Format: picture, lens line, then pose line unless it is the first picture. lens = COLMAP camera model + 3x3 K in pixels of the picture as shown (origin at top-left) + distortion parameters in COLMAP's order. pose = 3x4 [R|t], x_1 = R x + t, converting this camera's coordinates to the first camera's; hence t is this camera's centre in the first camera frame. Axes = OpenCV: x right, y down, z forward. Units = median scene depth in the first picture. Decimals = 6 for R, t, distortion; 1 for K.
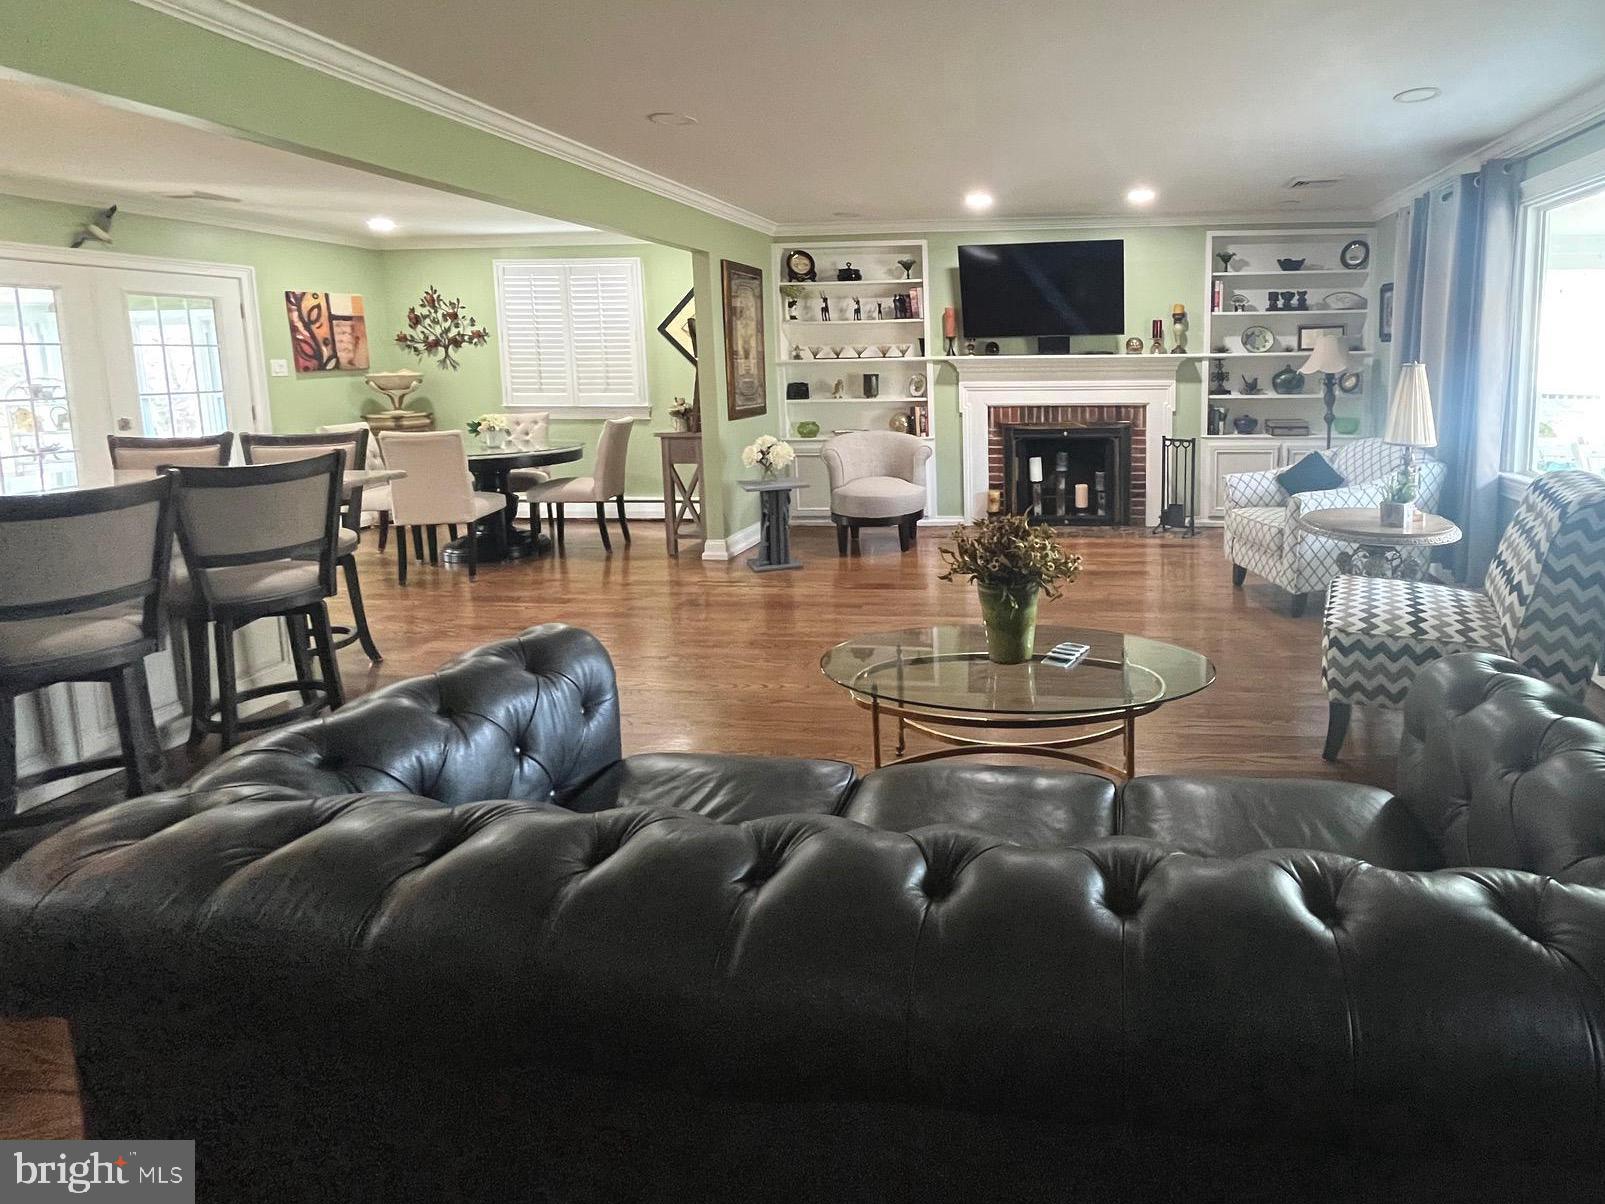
lens RADIAL K [[826.4, 0, 1024.8], [0, 826.4, 446.3], [0, 0, 1]] dist [-0.003605, -0.000300]
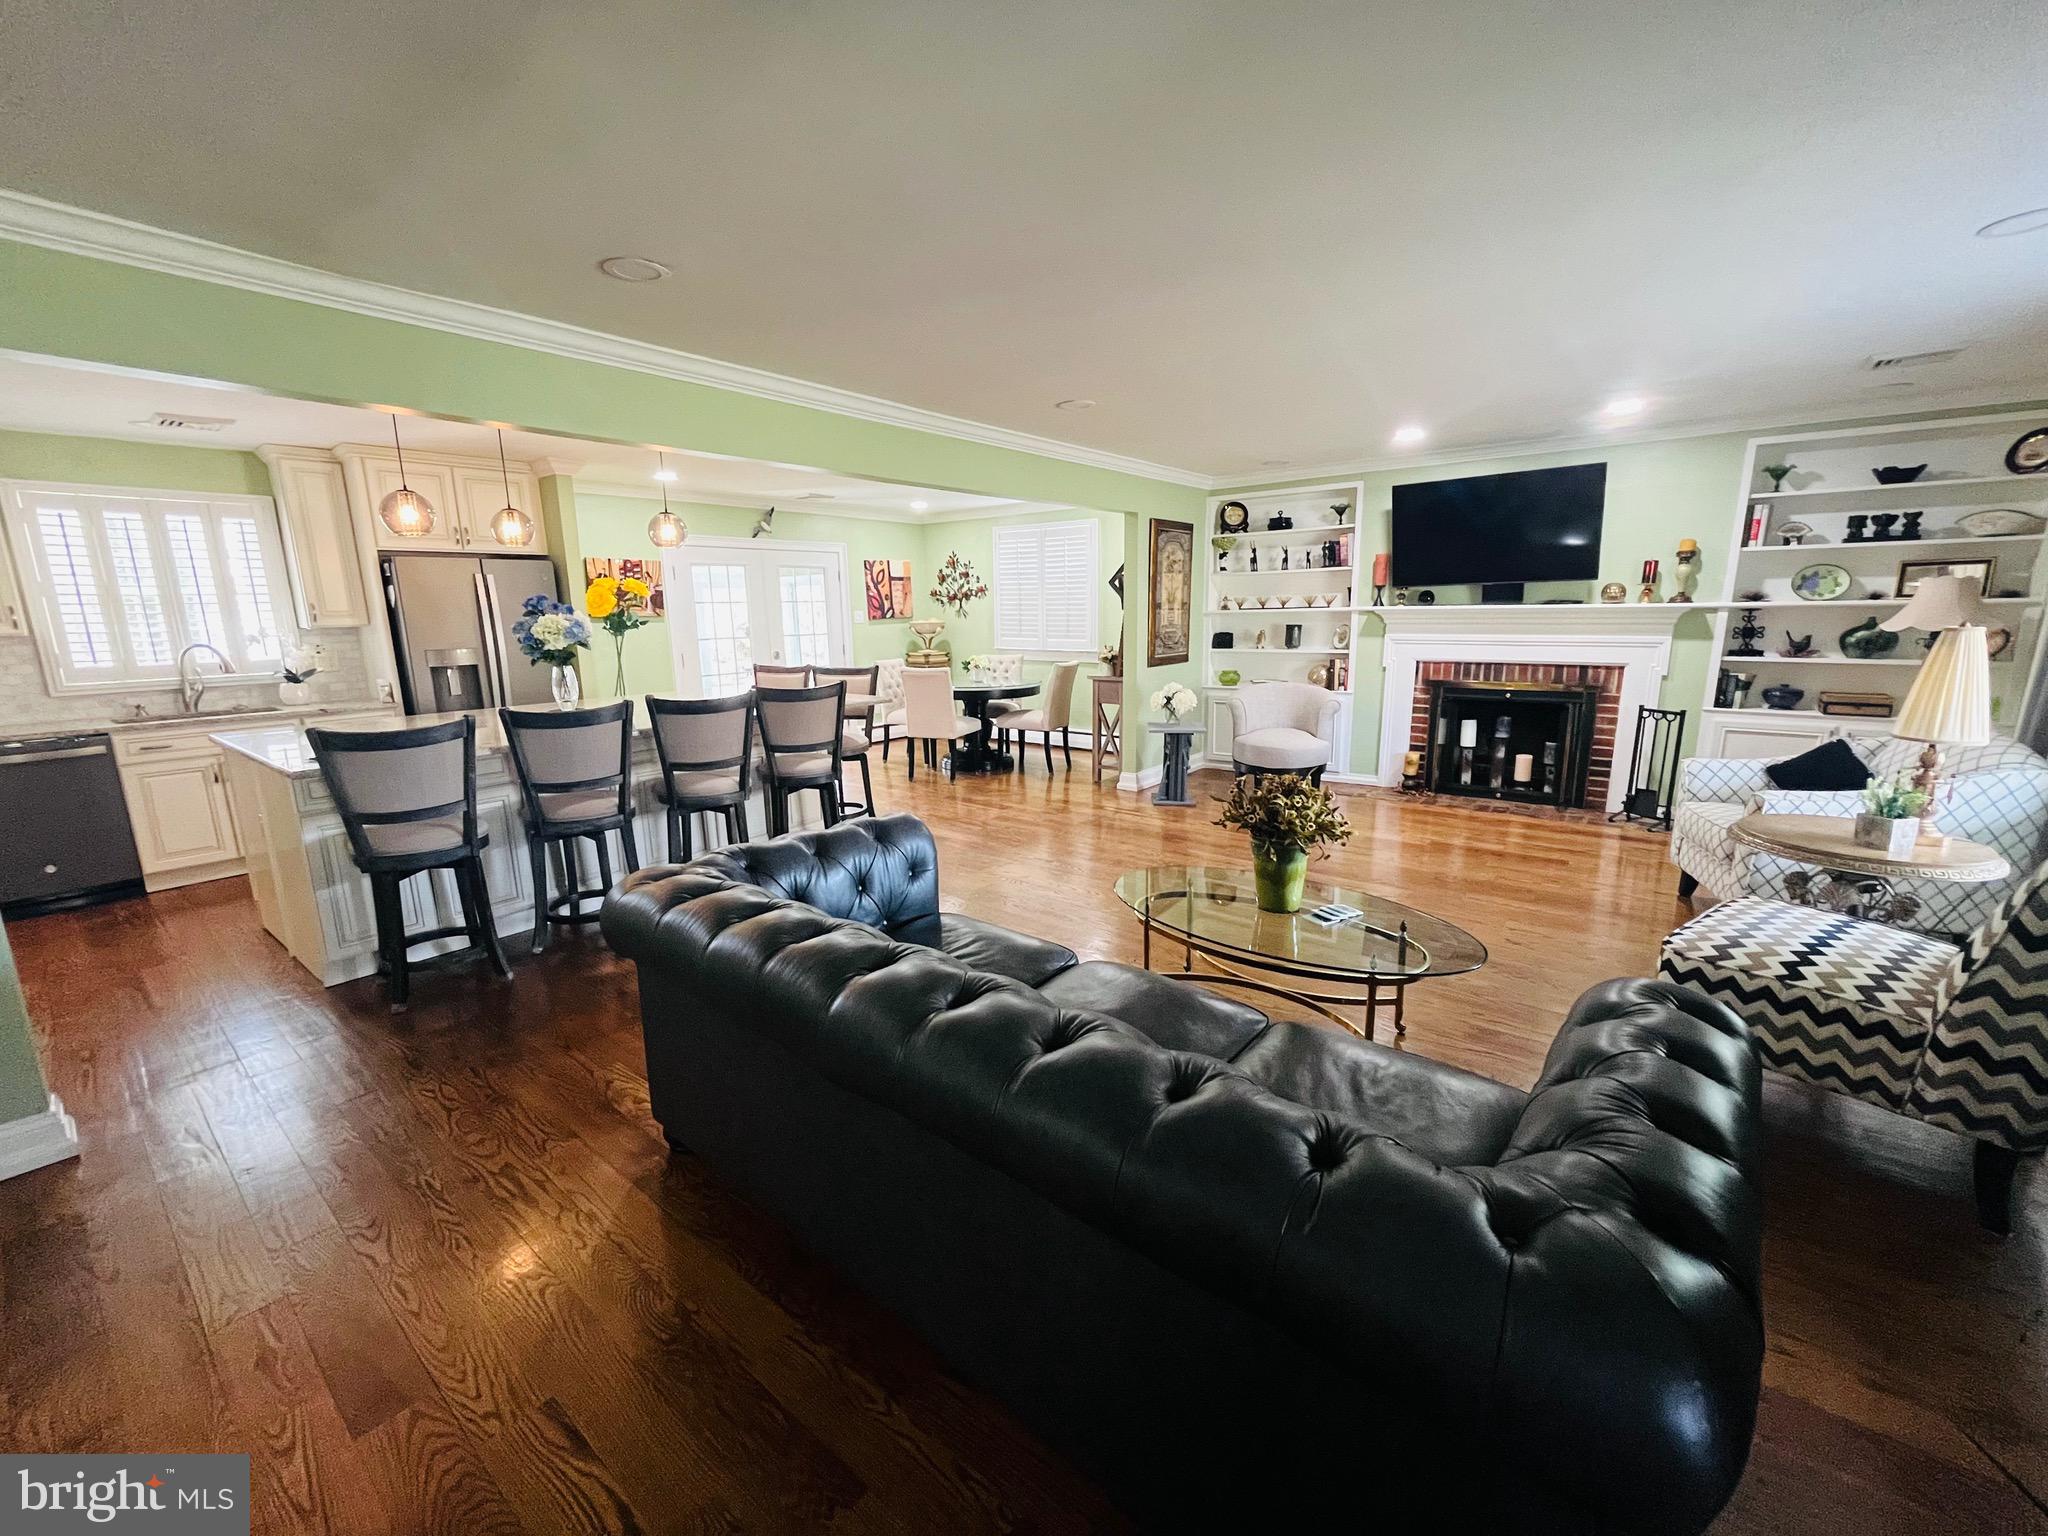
lens RADIAL K [[823.5, 0, 1024.1], [0, 823.5, 778.2], [0, 0, 1]] dist [-0.004552, 0.000171]
pose [[0.830936, 0.109979, -0.545390, 0.108383], [-0.051541, 0.991269, 0.121365, -0.007865], [0.553976, -0.072737, 0.829349, -0.017047]]
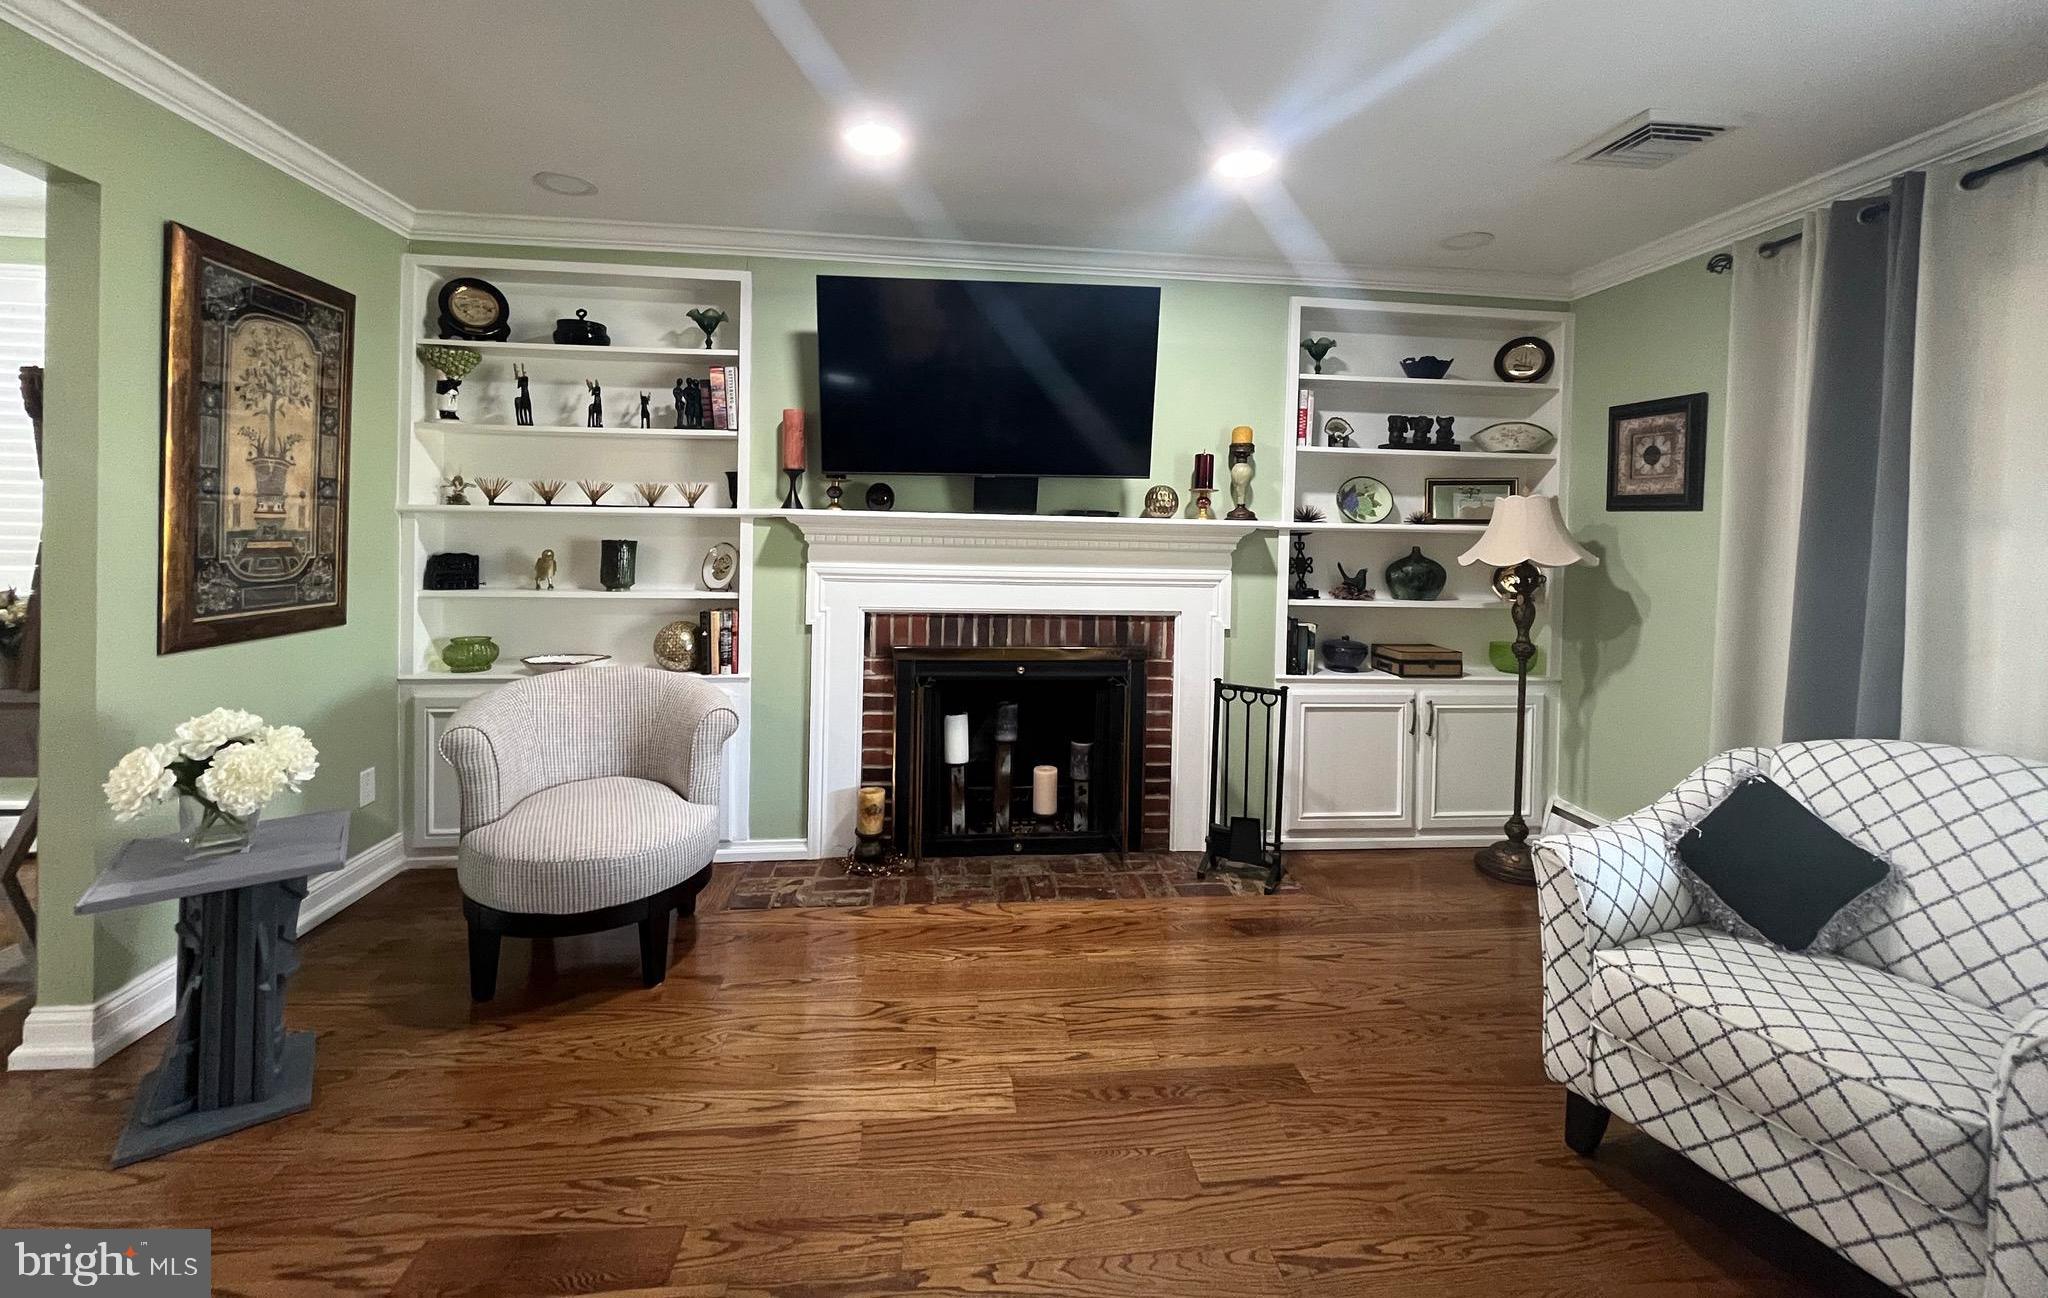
lens RADIAL K [[830.3, 0, 1023.3], [0, 830.3, 543.7], [0, 0, 1]] dist [-0.001935, -0.000075]
pose [[0.982350, 0.030696, 0.184515, -0.045443], [-0.013207, 0.995363, -0.095274, -0.044022], [-0.186584, 0.091156, 0.978201, 0.498971]]
